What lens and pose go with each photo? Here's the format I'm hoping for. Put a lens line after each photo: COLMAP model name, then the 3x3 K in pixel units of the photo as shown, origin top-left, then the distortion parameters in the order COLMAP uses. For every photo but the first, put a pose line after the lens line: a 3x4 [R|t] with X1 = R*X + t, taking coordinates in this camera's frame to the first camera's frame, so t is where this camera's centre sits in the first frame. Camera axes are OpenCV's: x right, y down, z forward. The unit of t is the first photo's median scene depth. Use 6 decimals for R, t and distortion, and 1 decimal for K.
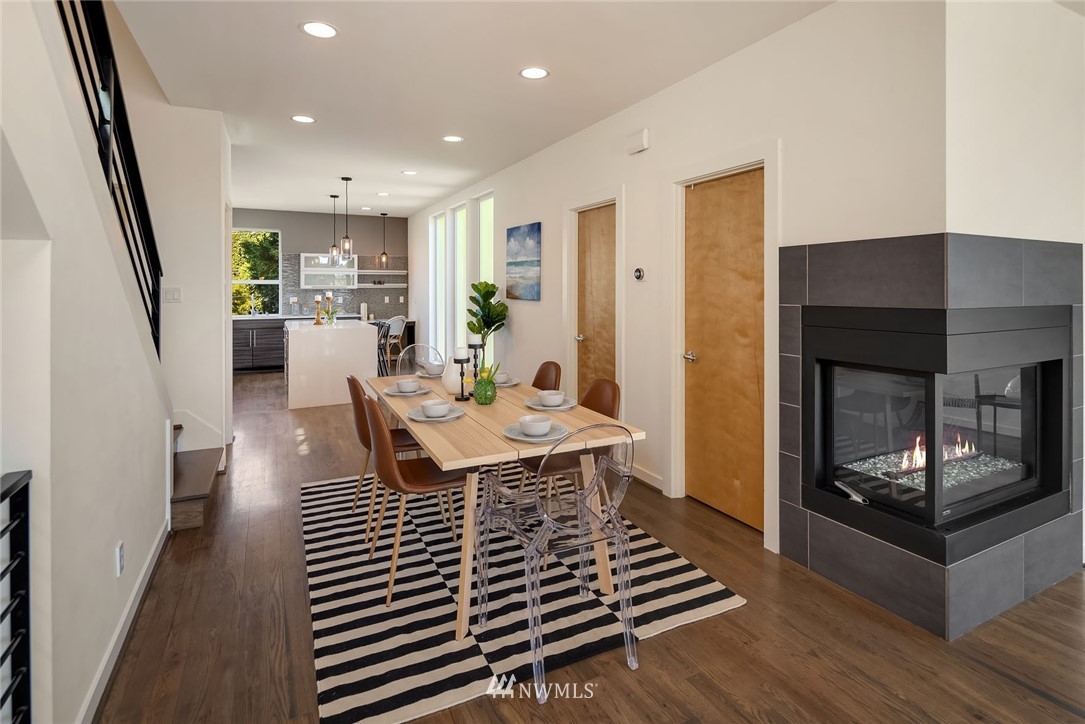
lens RADIAL K [[547.5, 0, 548.4], [0, 547.5, 287.0], [0, 0, 1]] dist [0.007383, -0.000125]
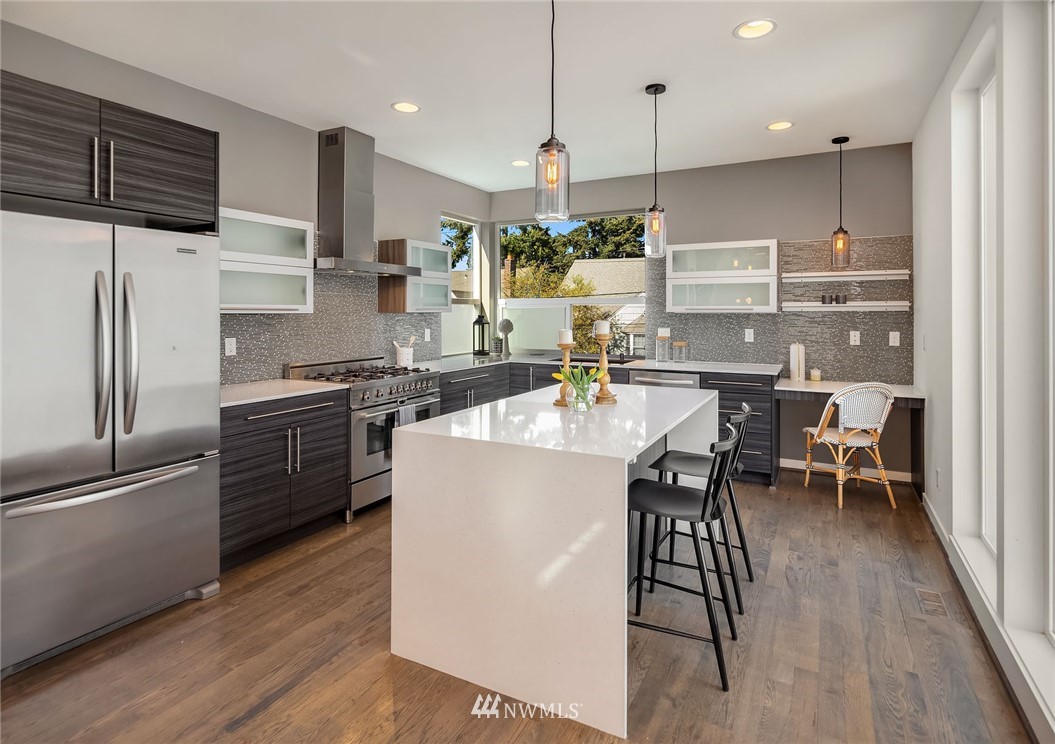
lens RADIAL K [[568.4, 0, 515.9], [0, 568.4, 312.2], [0, 0, 1]] dist [-0.002039, -0.000078]
pose [[0.567058, 0.002647, -0.823673, -0.123022], [-0.000495, 0.999996, 0.002873, 0.001890], [0.823677, -0.001221, 0.567057, 0.864198]]
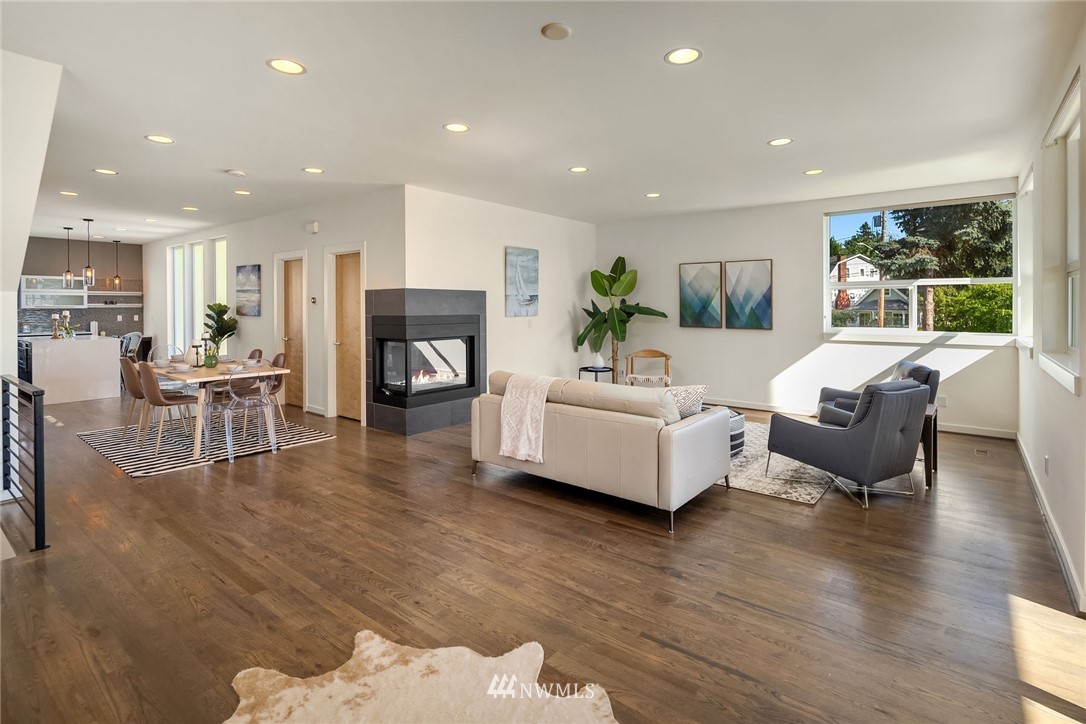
lens RADIAL K [[548.0, 0, 563.3], [0, 548.0, 311.4], [0, 0, 1]] dist [0.007383, -0.000125]
pose [[0.912424, -0.003805, 0.409227, 0.110583], [-0.000316, 0.999950, 0.010002, -0.003054], [-0.409245, -0.009256, 0.912378, -0.628384]]
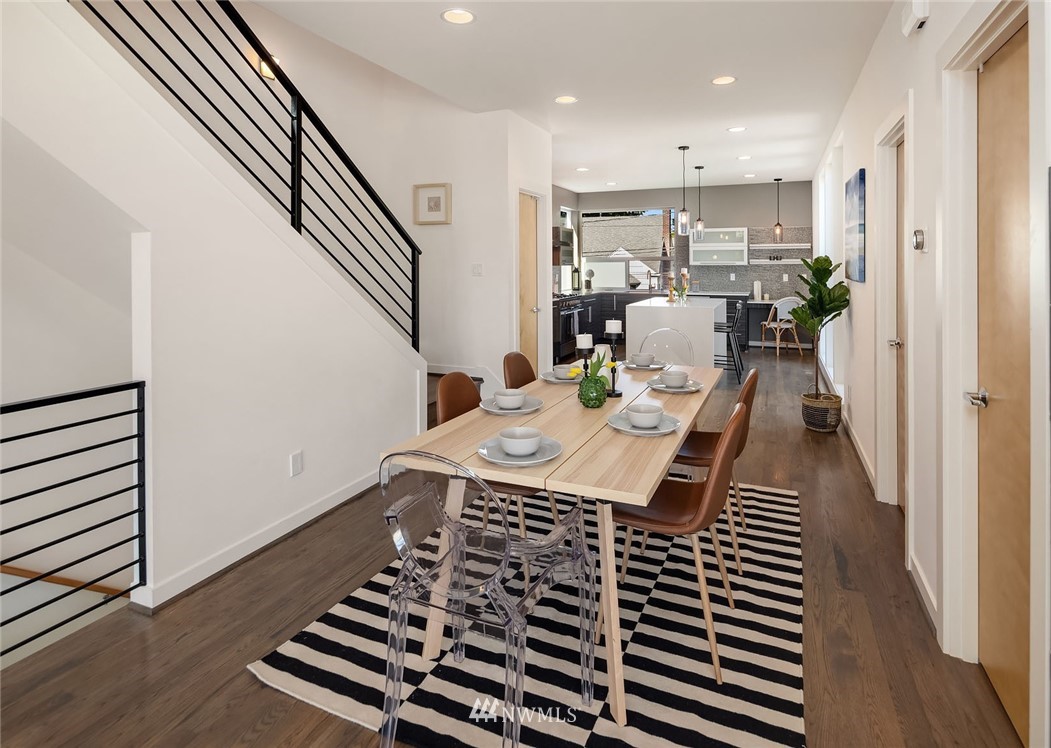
lens RADIAL K [[566.2, 0, 529.6], [0, 566.2, 266.9], [0, 0, 1]] dist [-0.002039, -0.000078]
pose [[0.639843, 0.003411, -0.768498, 0.225854], [0.001087, 0.999985, 0.005344, 0.001064], [0.768505, -0.004255, 0.639830, 0.190738]]
